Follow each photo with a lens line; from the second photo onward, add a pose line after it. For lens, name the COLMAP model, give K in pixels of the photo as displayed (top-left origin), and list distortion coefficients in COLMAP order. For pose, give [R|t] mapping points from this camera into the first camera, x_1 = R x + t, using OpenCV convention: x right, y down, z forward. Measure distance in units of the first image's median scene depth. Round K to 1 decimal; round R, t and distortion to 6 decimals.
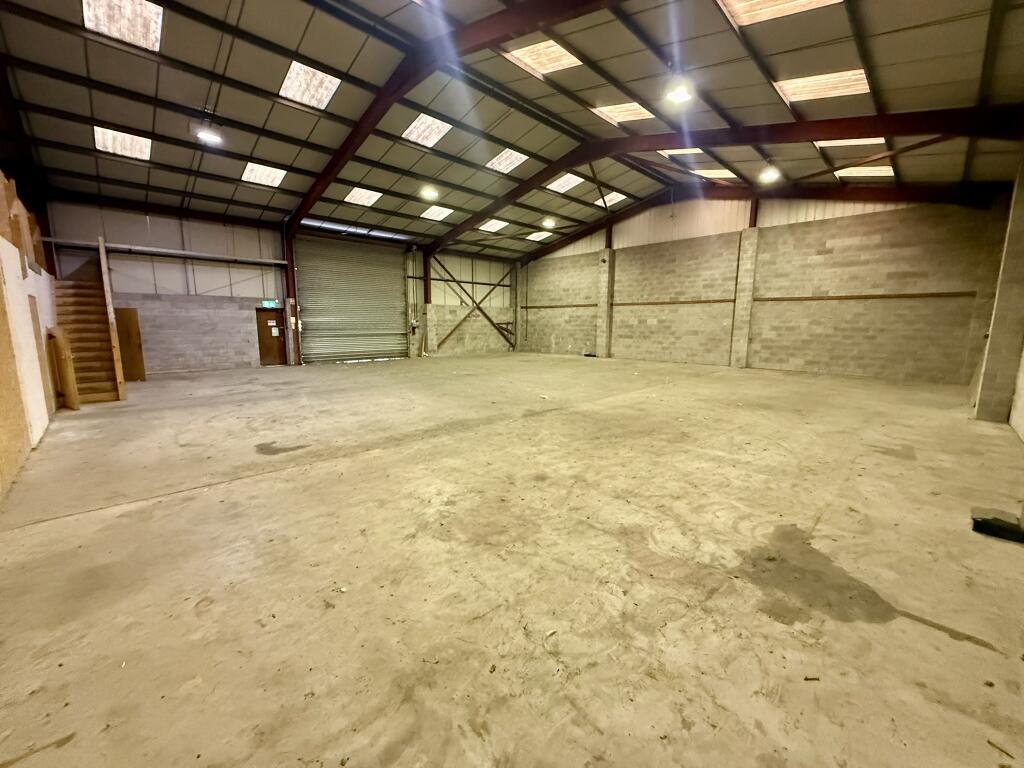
lens RADIAL K [[410.6, 0, 507.1], [0, 410.6, 383.2], [0, 0, 1]] dist [0.000182, -0.000289]
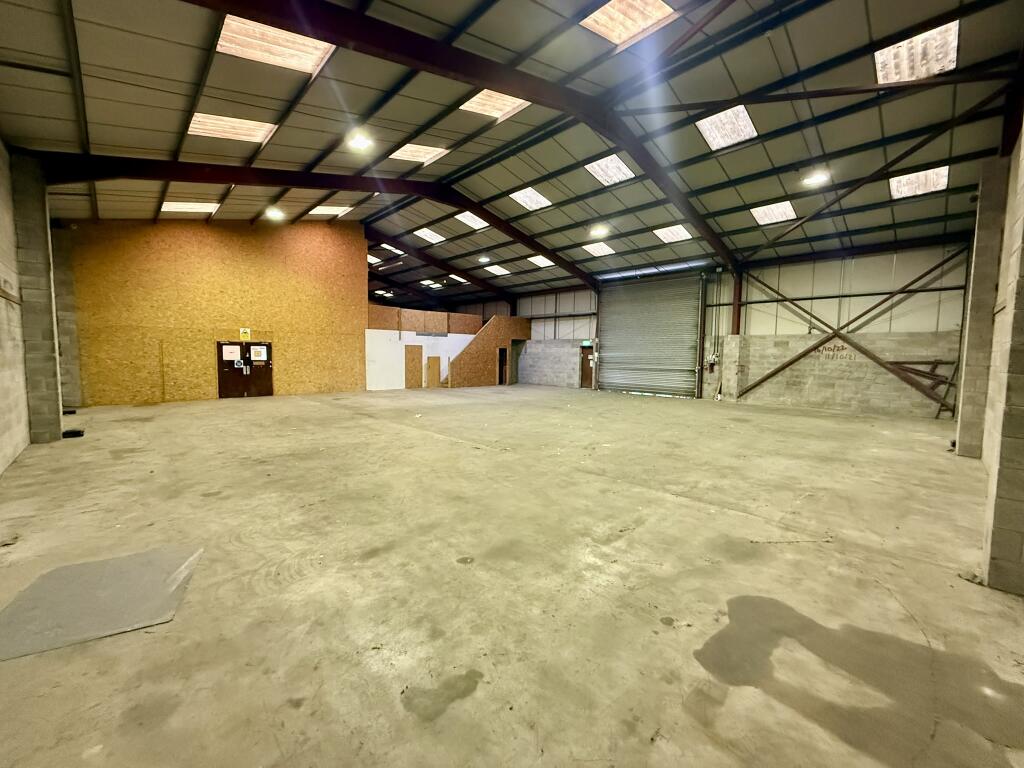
lens RADIAL K [[410.6, 0, 509.6], [0, 410.6, 383.2], [0, 0, 1]] dist [0.000182, -0.000289]
pose [[-0.007525, 0.066164, -0.997780, 0.572261], [-0.159053, 0.985027, 0.066517, -0.081418], [0.987241, 0.159200, 0.003111, 0.556875]]
